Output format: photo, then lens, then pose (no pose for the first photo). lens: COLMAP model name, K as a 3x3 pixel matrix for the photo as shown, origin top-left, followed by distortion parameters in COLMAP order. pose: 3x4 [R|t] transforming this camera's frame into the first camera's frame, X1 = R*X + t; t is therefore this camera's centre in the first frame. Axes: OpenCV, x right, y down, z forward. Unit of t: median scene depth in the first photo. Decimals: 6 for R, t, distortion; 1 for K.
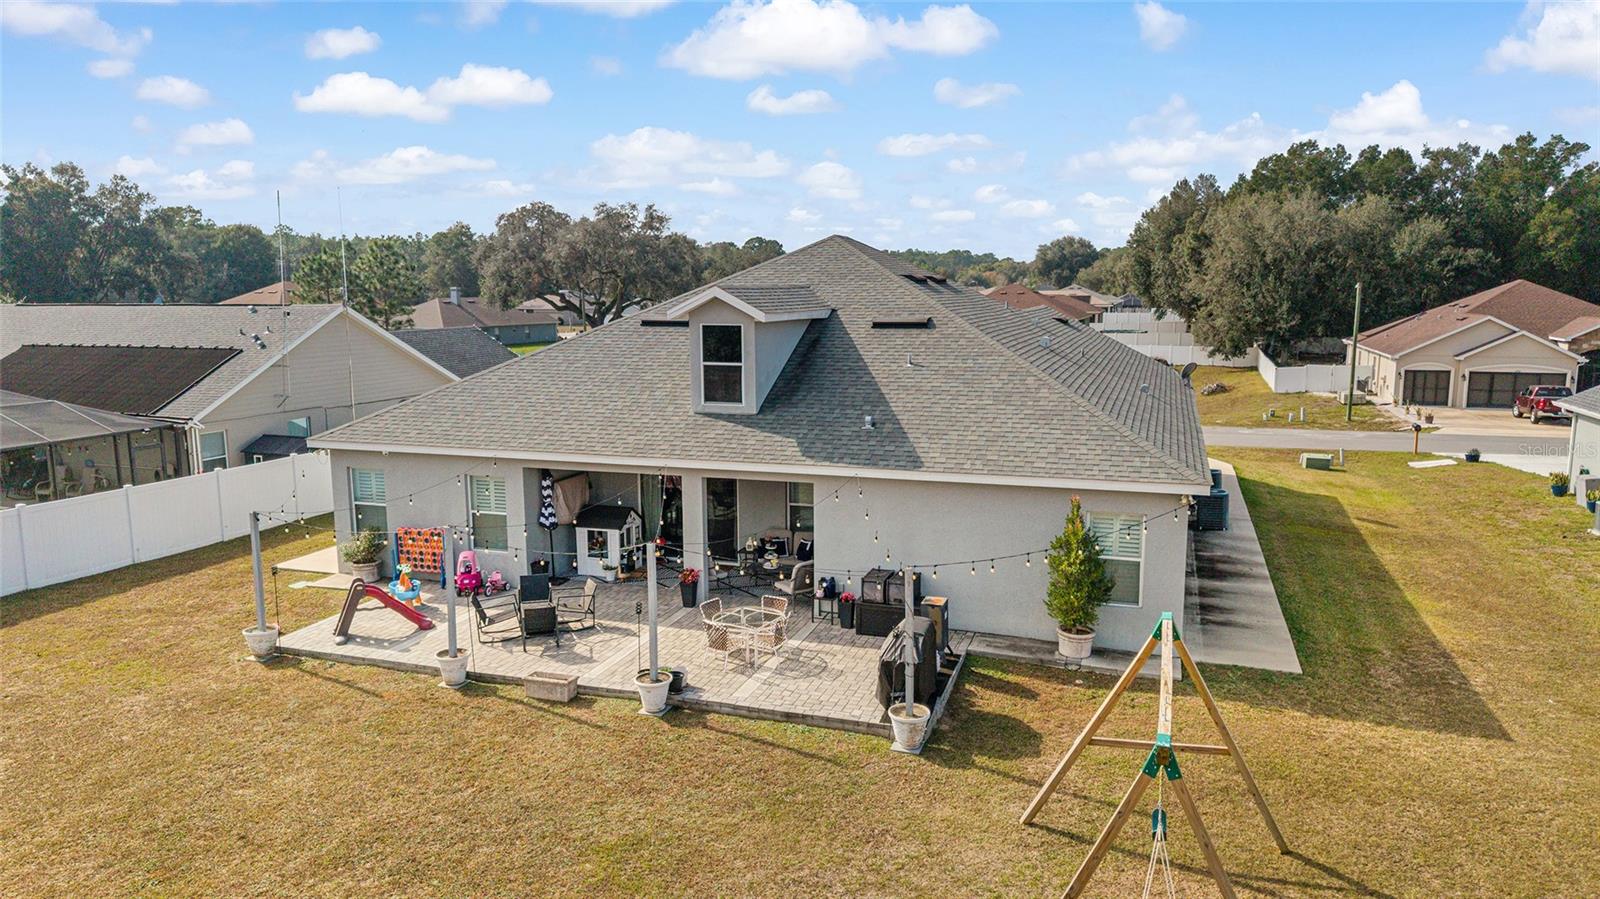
lens RADIAL K [[1085.6, 0, 800.0], [0, 1085.6, 449.5], [0, 0, 1]] dist [0.034250, -0.041880]
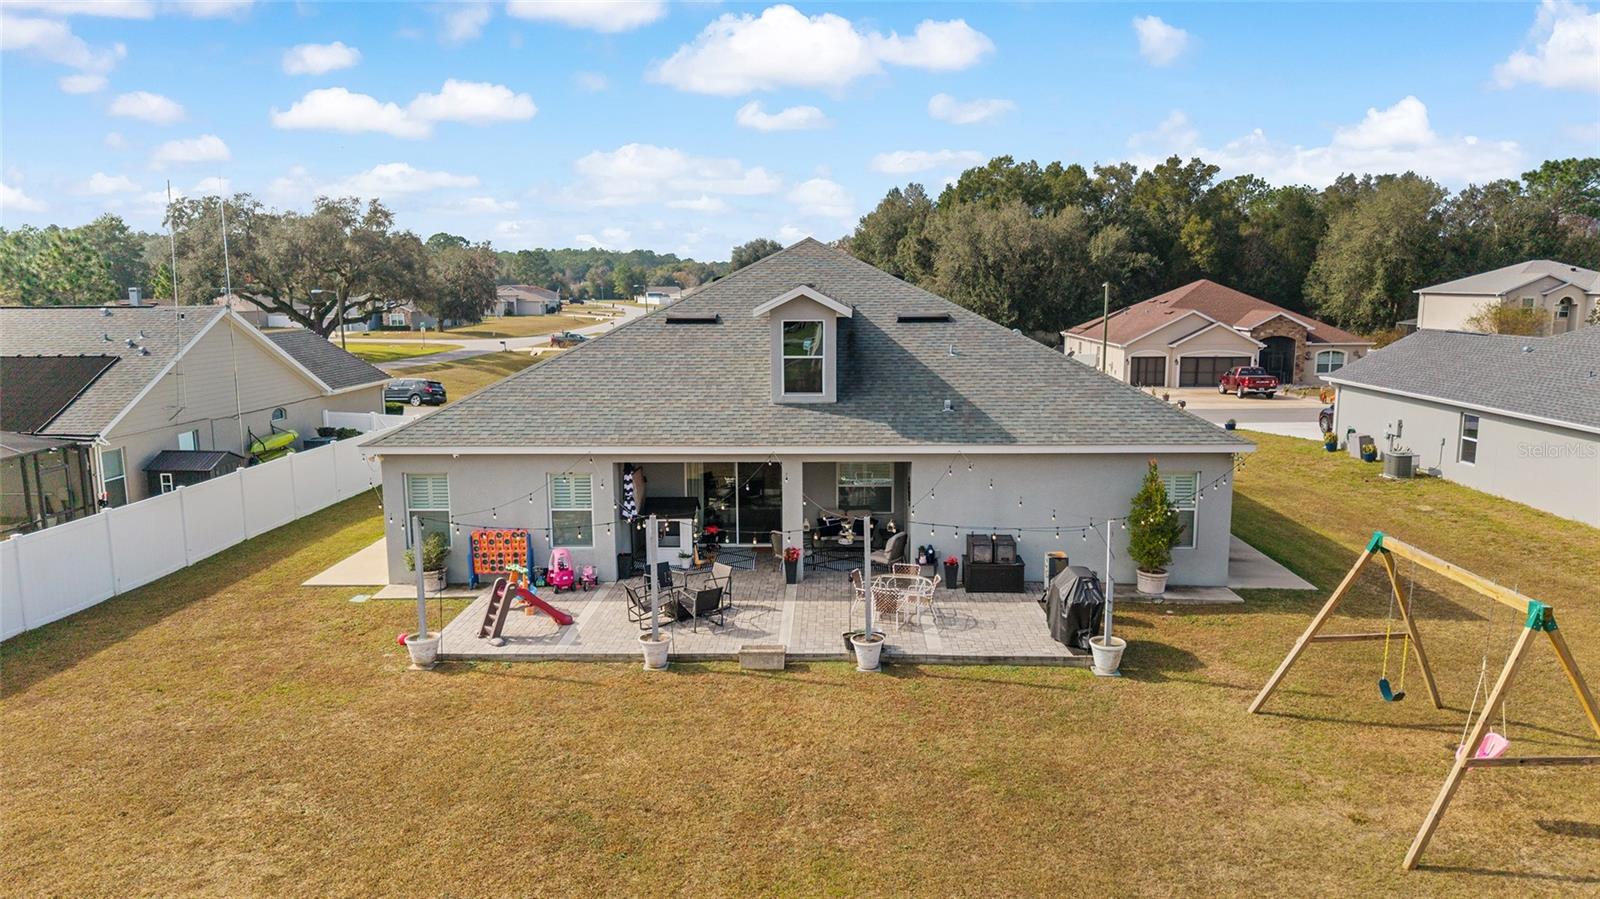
lens RADIAL K [[1085.6, 0, 800.0], [0, 1085.6, 449.5], [0, 0, 1]] dist [0.034250, -0.041880]
pose [[0.954651, -0.046108, 0.294136, -0.365598], [0.046045, 0.998914, 0.007141, 0.004676], [-0.294145, 0.006726, 0.955737, -0.026180]]
